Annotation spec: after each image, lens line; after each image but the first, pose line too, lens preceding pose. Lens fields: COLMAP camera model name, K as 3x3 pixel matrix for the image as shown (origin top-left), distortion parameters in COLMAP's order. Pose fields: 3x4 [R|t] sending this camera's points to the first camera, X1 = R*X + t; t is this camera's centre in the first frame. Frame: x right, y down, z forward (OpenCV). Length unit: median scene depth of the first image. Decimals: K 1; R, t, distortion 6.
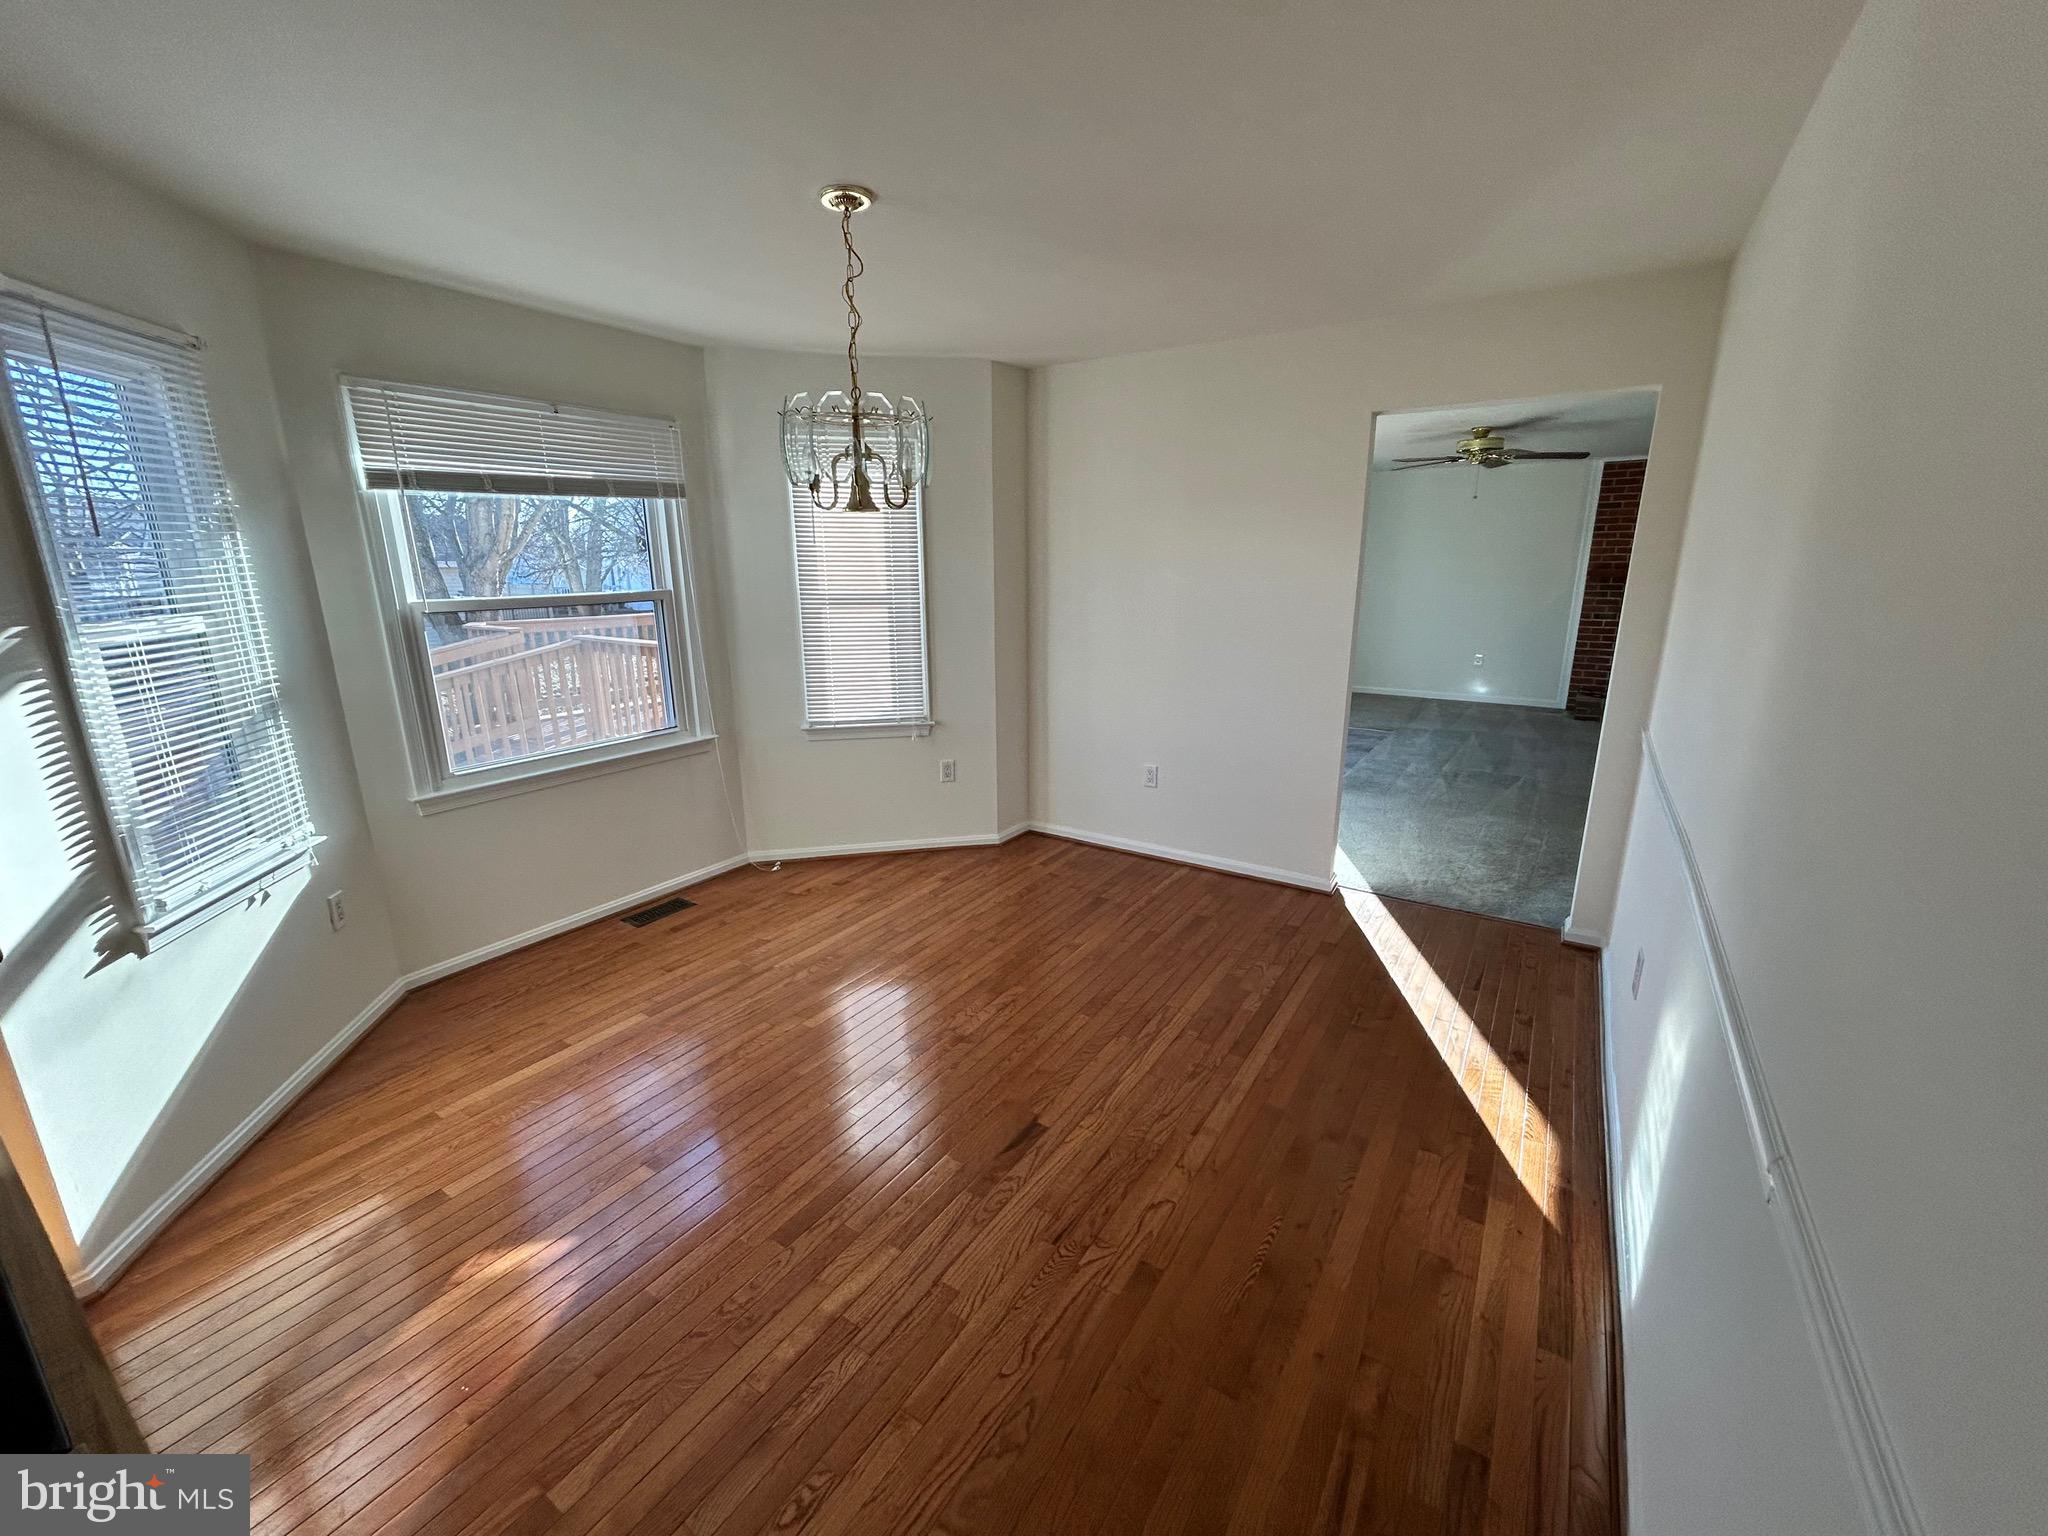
lens RADIAL K [[822.6, 0, 1015.9], [0, 822.6, 762.4], [0, 0, 1]] dist [-0.003110, -0.000358]
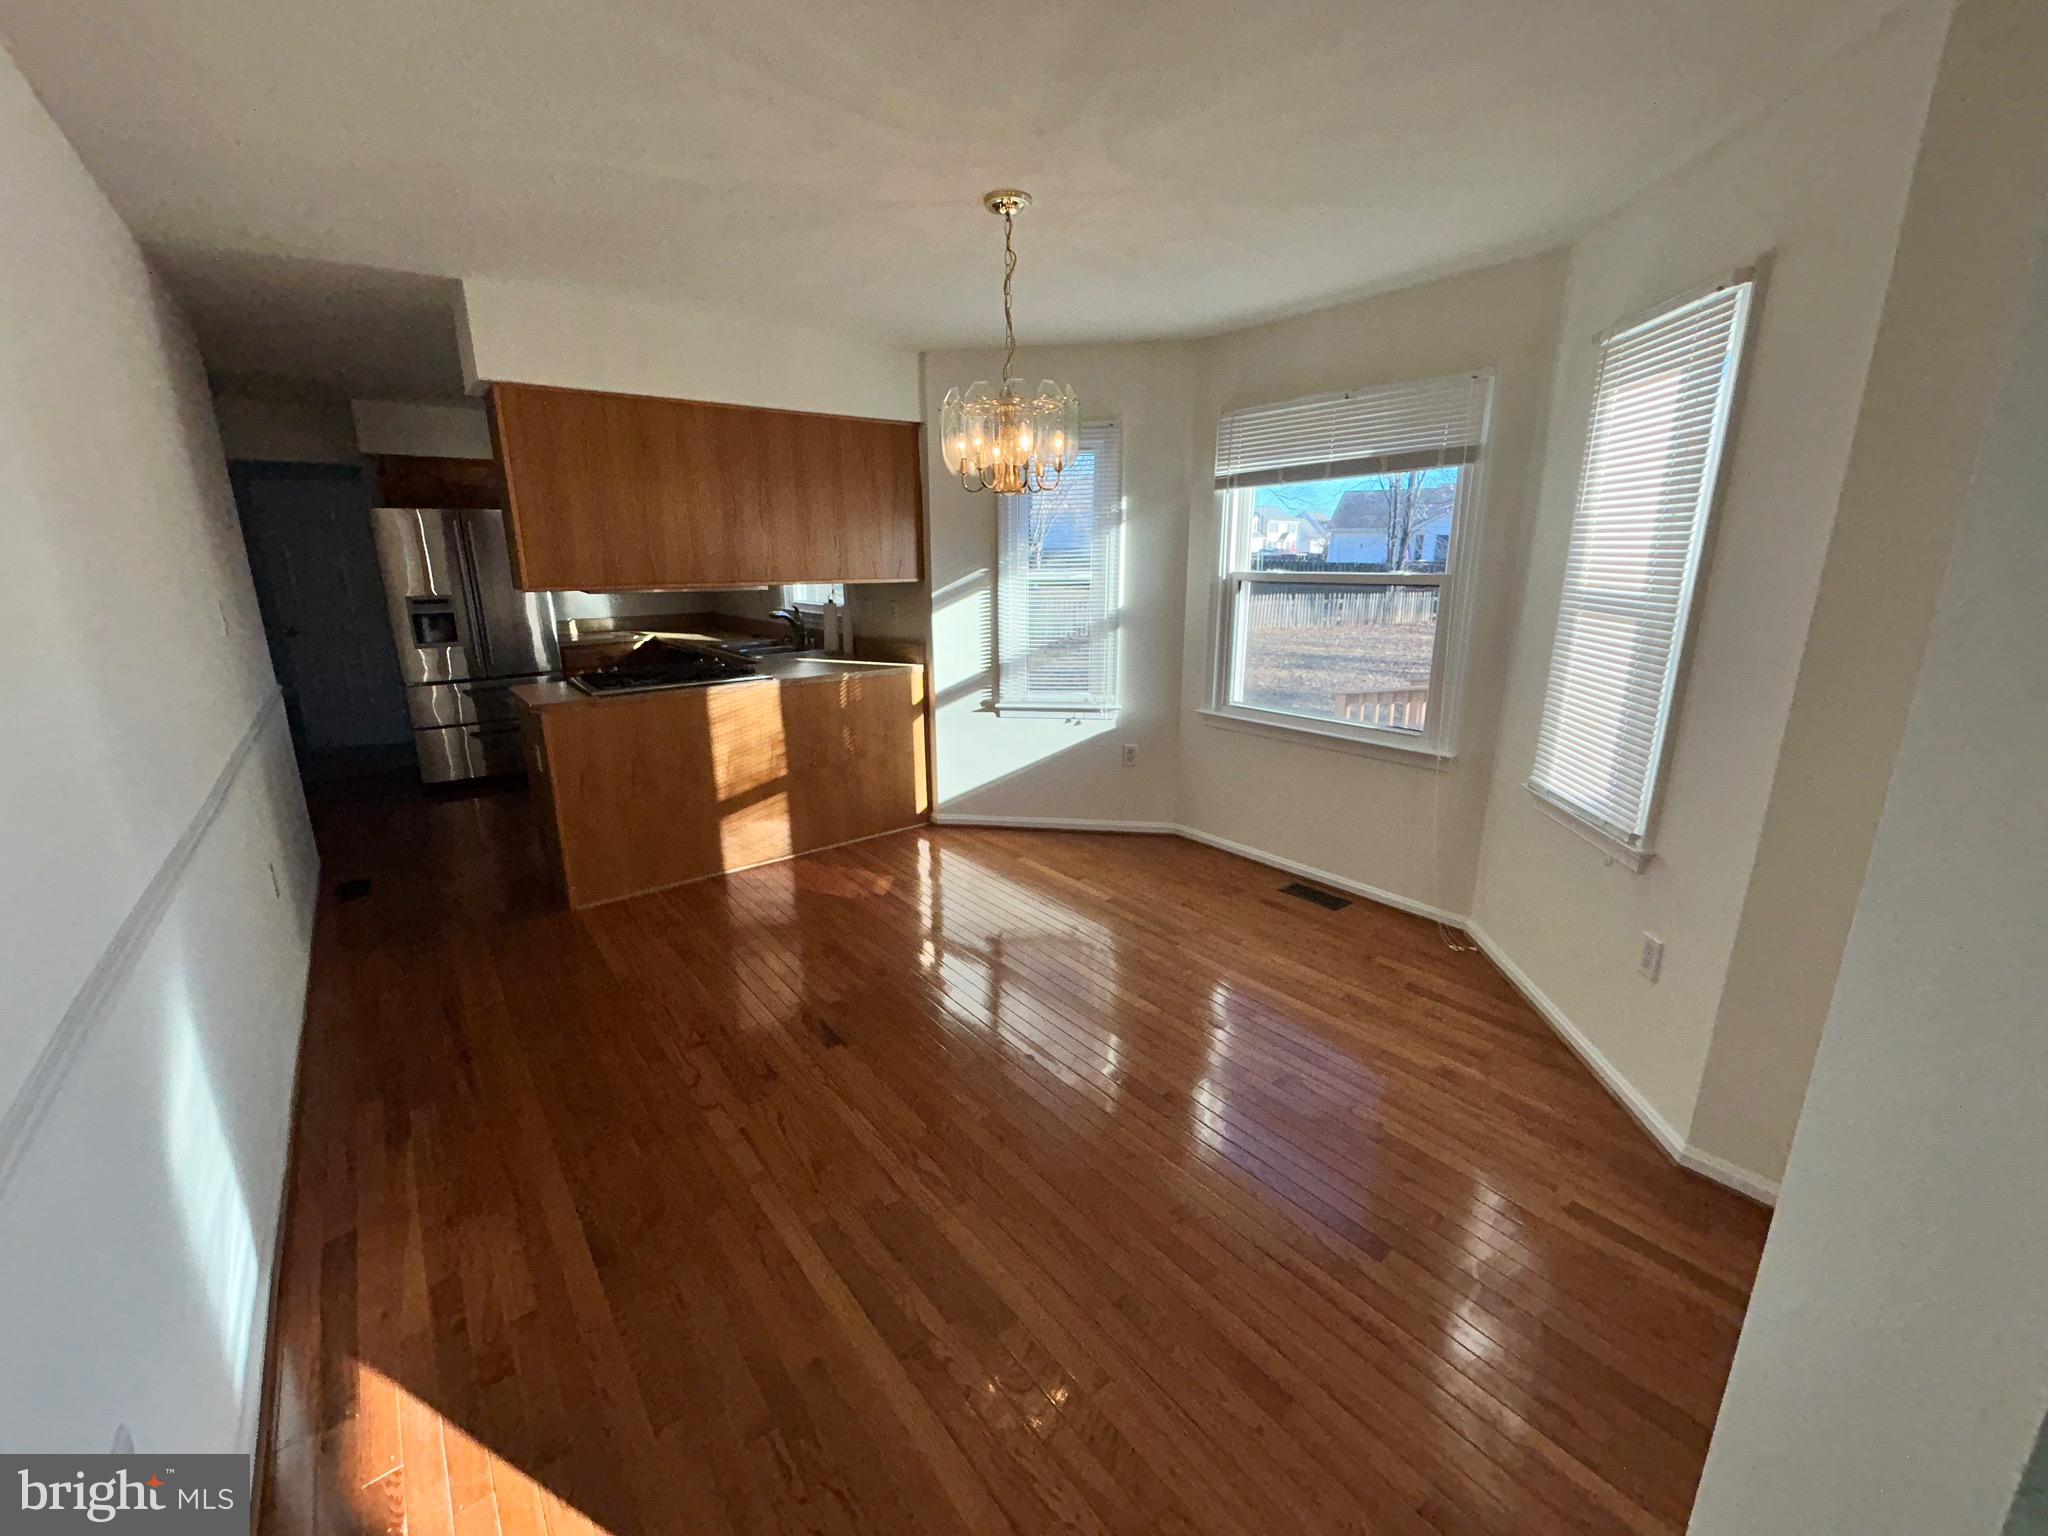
lens RADIAL K [[822.6, 0, 1012.1], [0, 822.6, 757.7], [0, 0, 1]] dist [-0.003110, -0.000358]
pose [[-0.310331, 0.239407, -0.919989, 0.701422], [-0.224058, 0.922084, 0.315531, -0.257914], [0.923847, 0.304049, -0.232510, 1.072697]]
